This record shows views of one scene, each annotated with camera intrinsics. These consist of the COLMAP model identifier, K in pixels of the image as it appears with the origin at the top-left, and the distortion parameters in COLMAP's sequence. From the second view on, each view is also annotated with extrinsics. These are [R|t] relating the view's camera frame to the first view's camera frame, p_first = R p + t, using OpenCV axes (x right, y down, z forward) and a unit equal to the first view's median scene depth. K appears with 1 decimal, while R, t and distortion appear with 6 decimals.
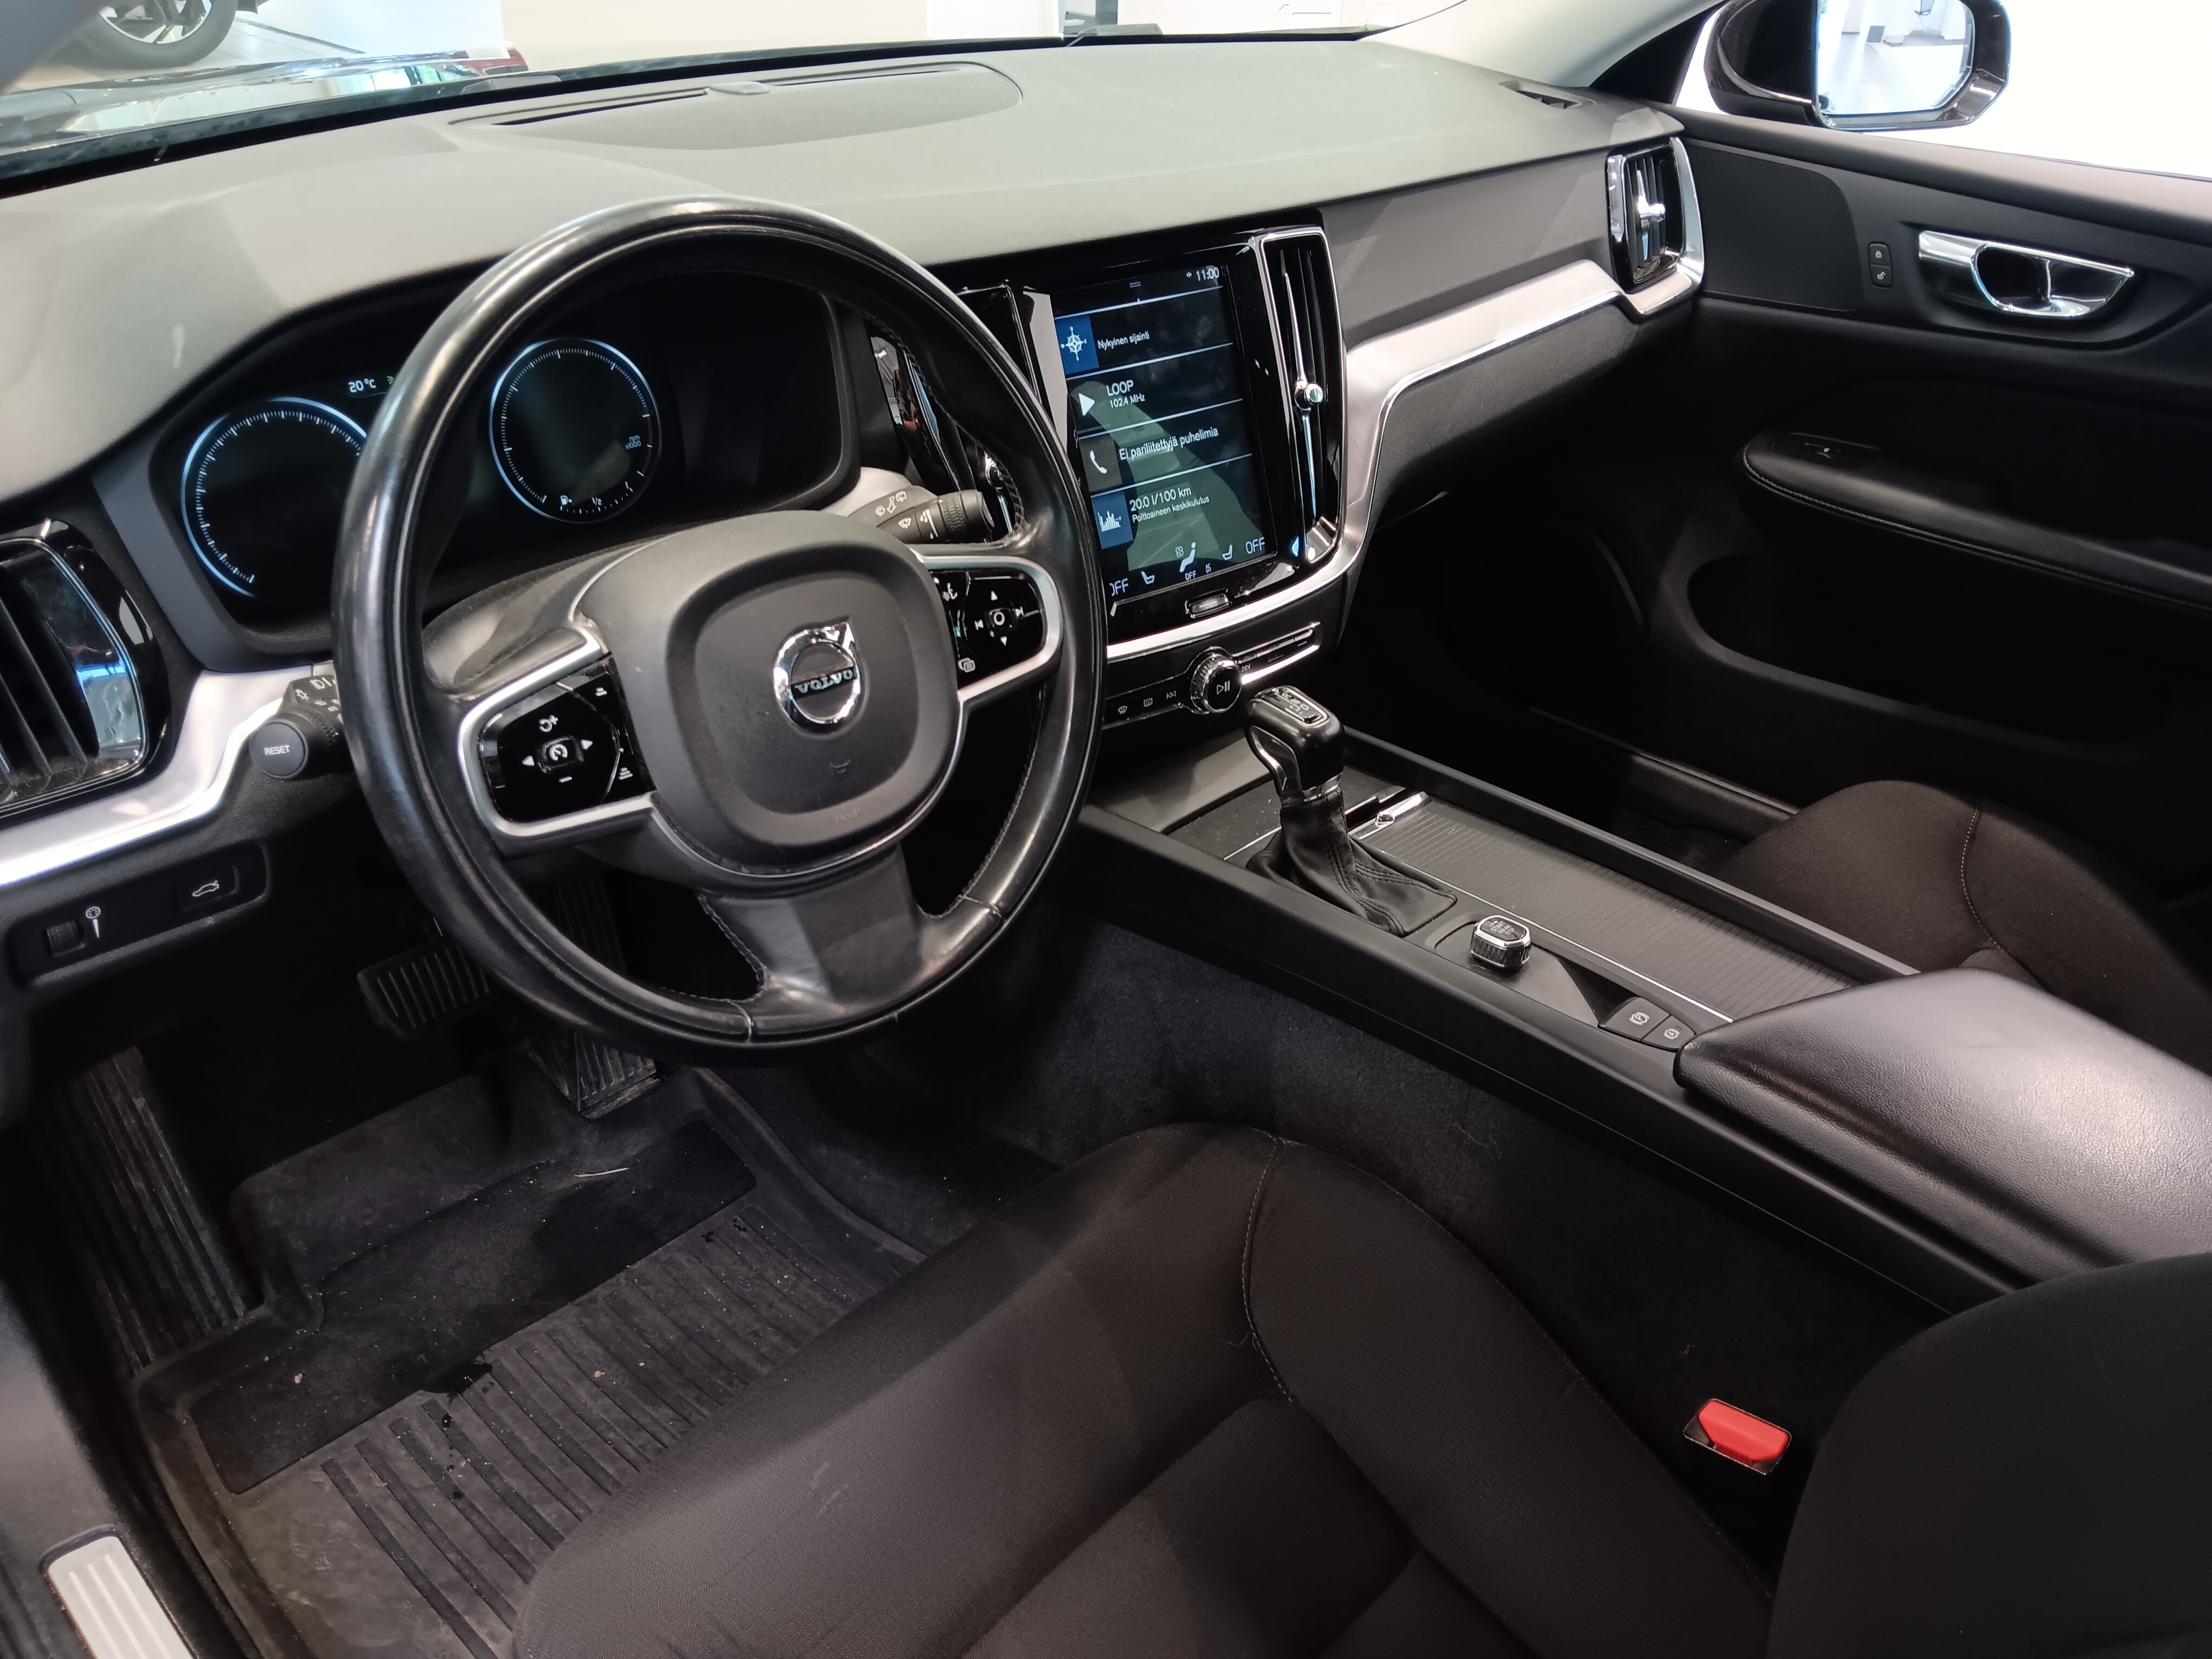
lens RADIAL K [[1734.5, 0, 1106.0], [0, 1734.5, 829.5], [0, 0, 1]] dist [0.064790, -0.145356]
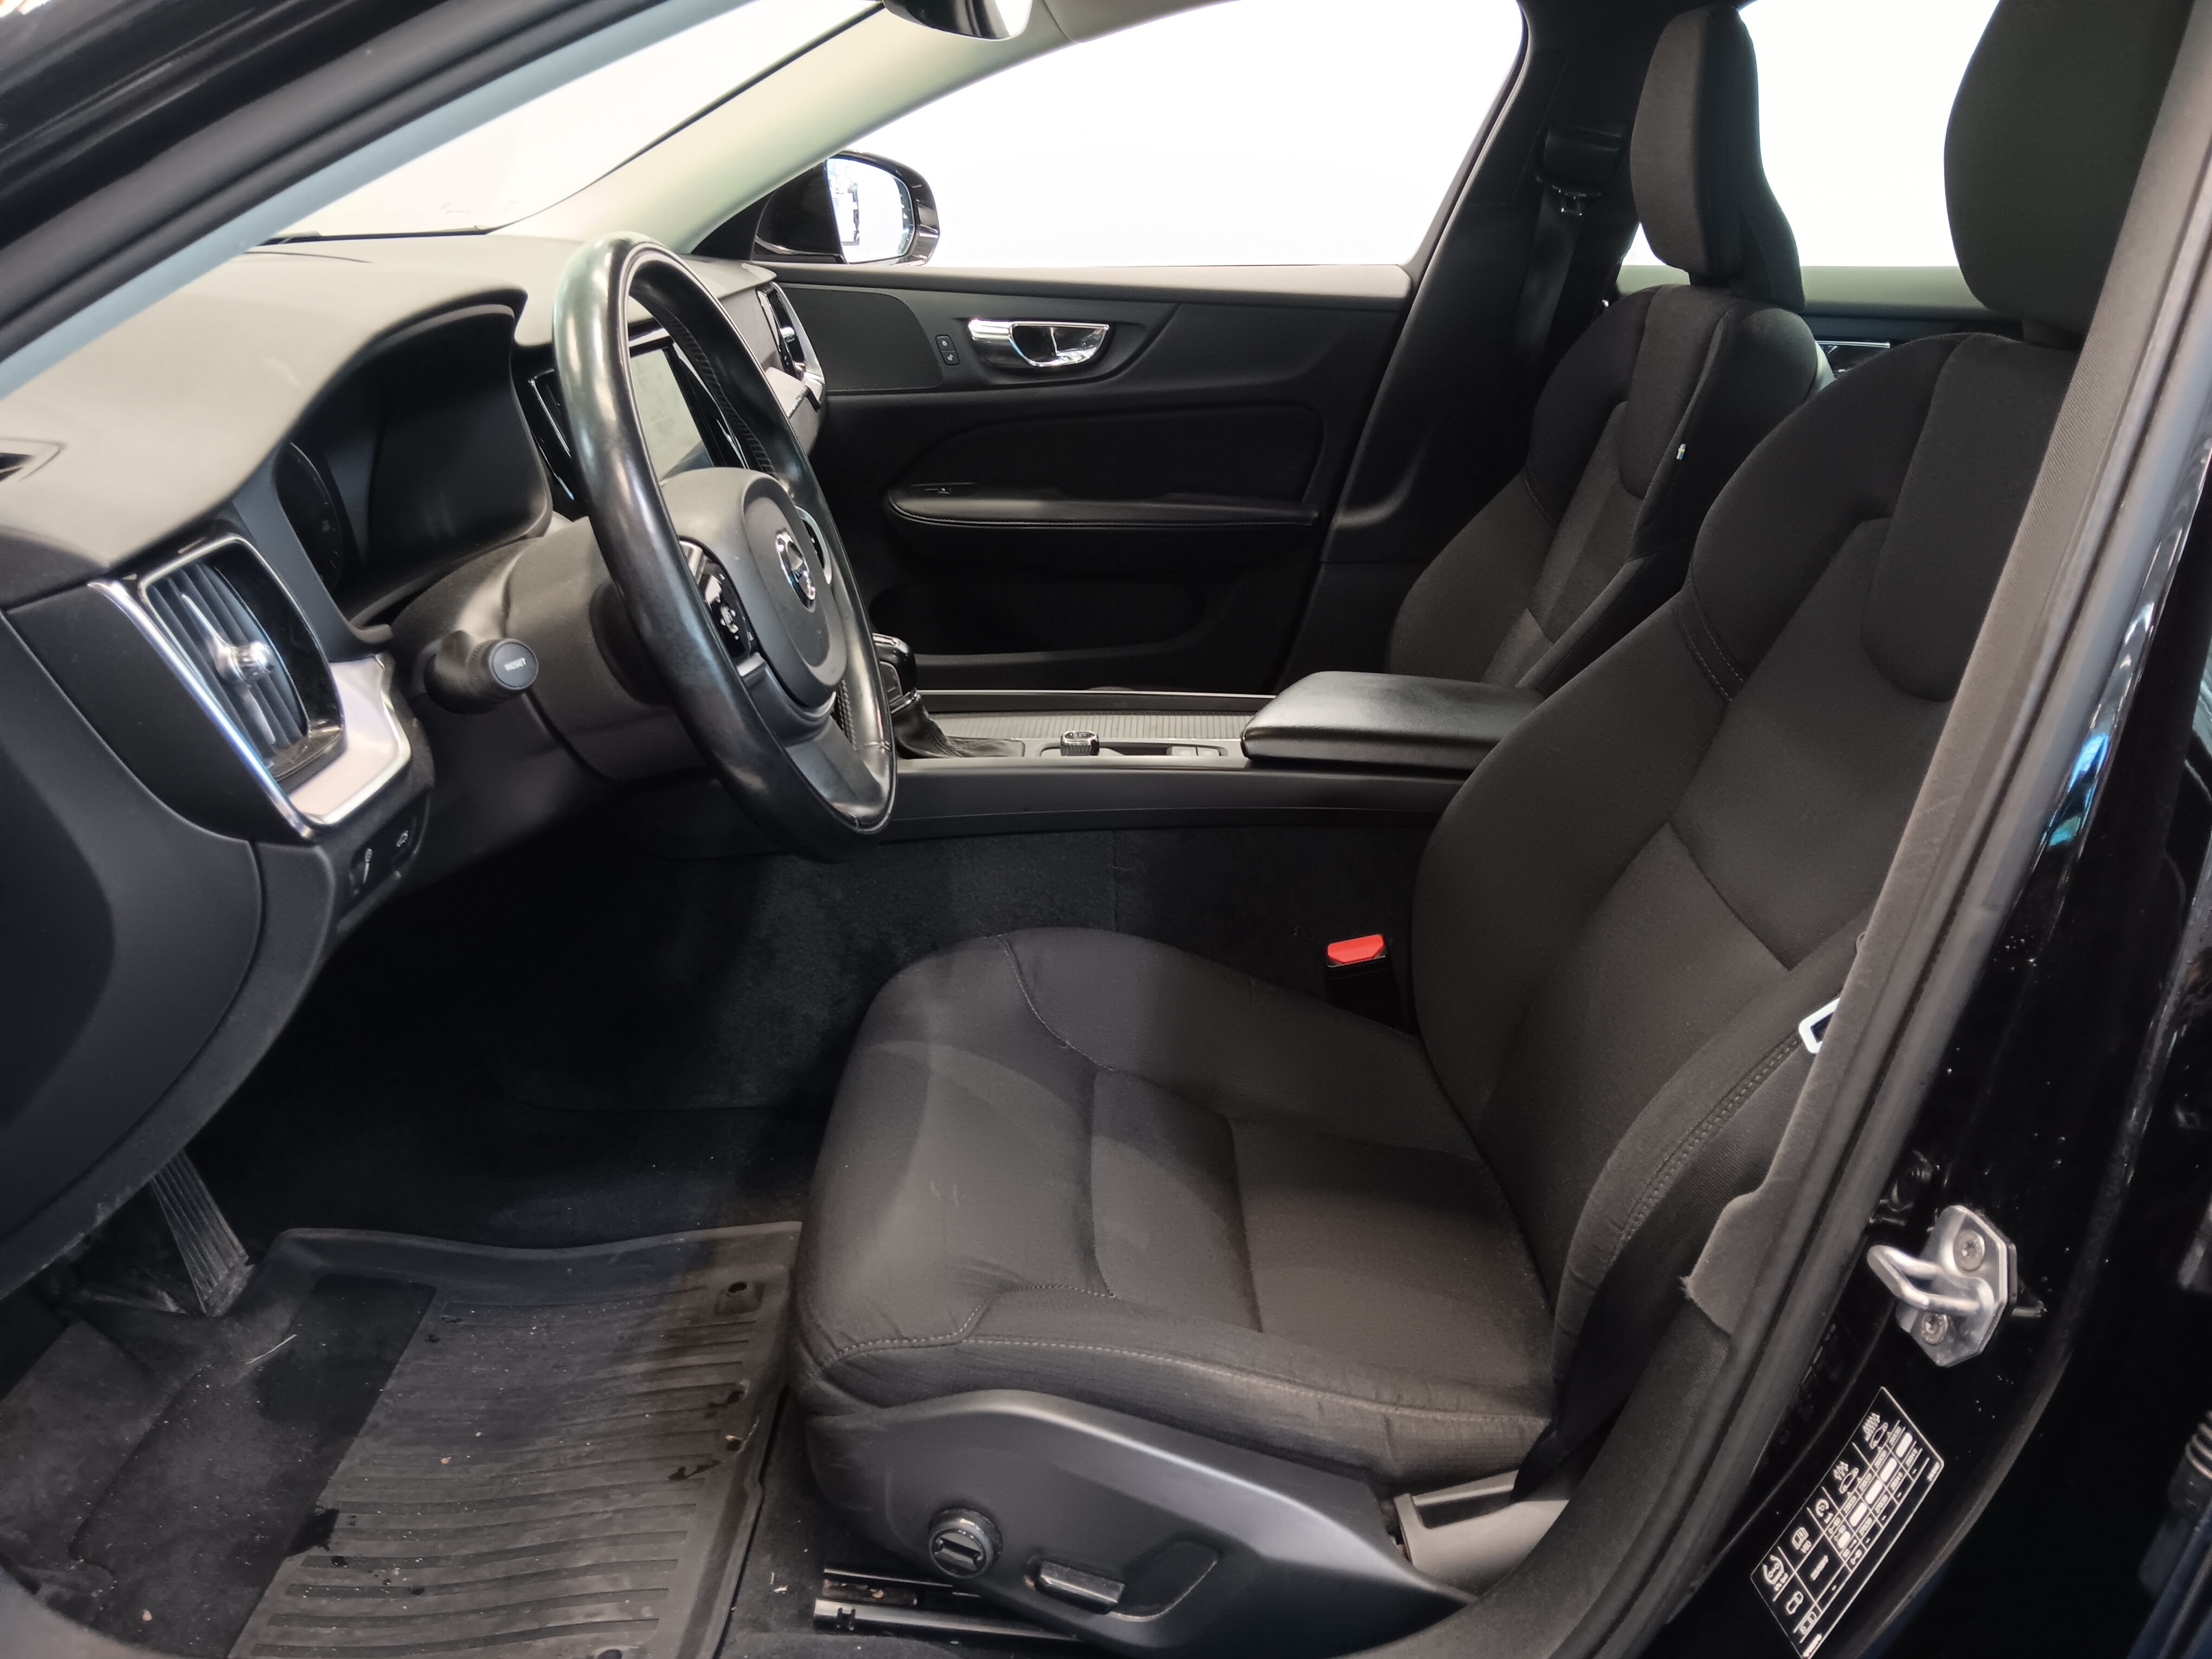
lens RADIAL K [[1734.5, 0, 1106.0], [0, 1734.5, 829.5], [0, 0, 1]] dist [0.064790, -0.145356]
pose [[0.718176, -0.269232, 0.641668, -0.501760], [0.364532, 0.931029, -0.017354, 0.116392], [-0.592739, 0.246372, 0.766787, -0.070703]]
